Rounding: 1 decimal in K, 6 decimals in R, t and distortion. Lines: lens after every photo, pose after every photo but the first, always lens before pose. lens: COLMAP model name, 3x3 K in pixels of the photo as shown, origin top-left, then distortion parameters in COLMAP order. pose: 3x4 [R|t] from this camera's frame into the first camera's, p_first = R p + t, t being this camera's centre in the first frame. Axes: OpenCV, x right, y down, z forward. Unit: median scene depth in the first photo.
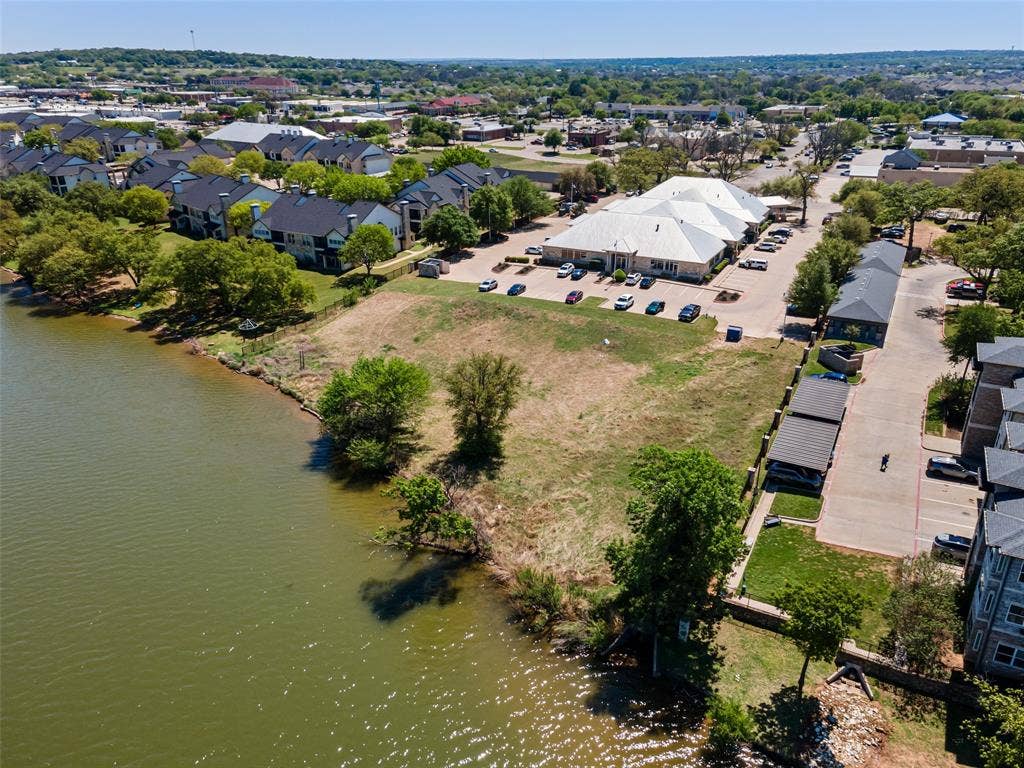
lens RADIAL K [[743.9, 0, 516.5], [0, 743.9, 384.8], [0, 0, 1]] dist [0.038304, 0.022752]
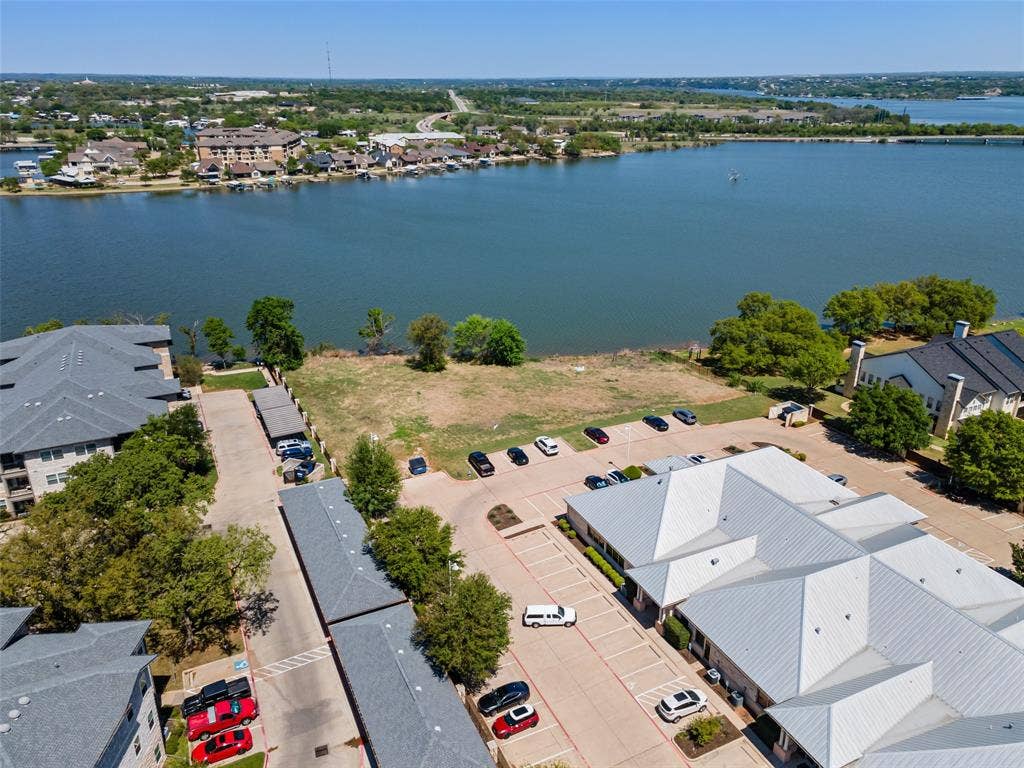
lens RADIAL K [[743.9, 0, 515.3], [0, 743.9, 380.7], [0, 0, 1]] dist [0.038304, 0.022752]
pose [[-0.588424, 0.304359, -0.749082, 0.721271], [-0.322488, 0.761226, 0.562616, -0.585777], [0.741458, 0.572626, -0.349771, 1.091861]]
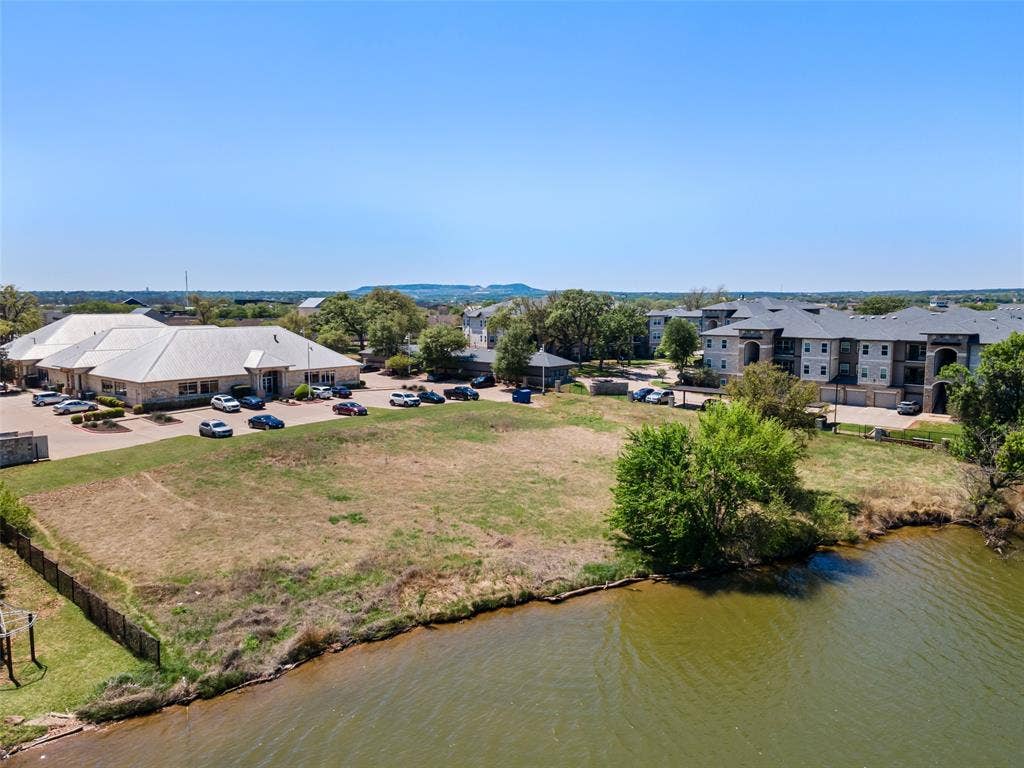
lens RADIAL K [[743.9, 0, 515.7], [0, 743.9, 385.0], [0, 0, 1]] dist [0.038304, 0.022752]
pose [[0.222908, -0.107020, 0.968947, -0.524010], [0.389532, 0.920933, 0.012104, -0.078588], [-0.893631, 0.374738, 0.246971, 0.607548]]
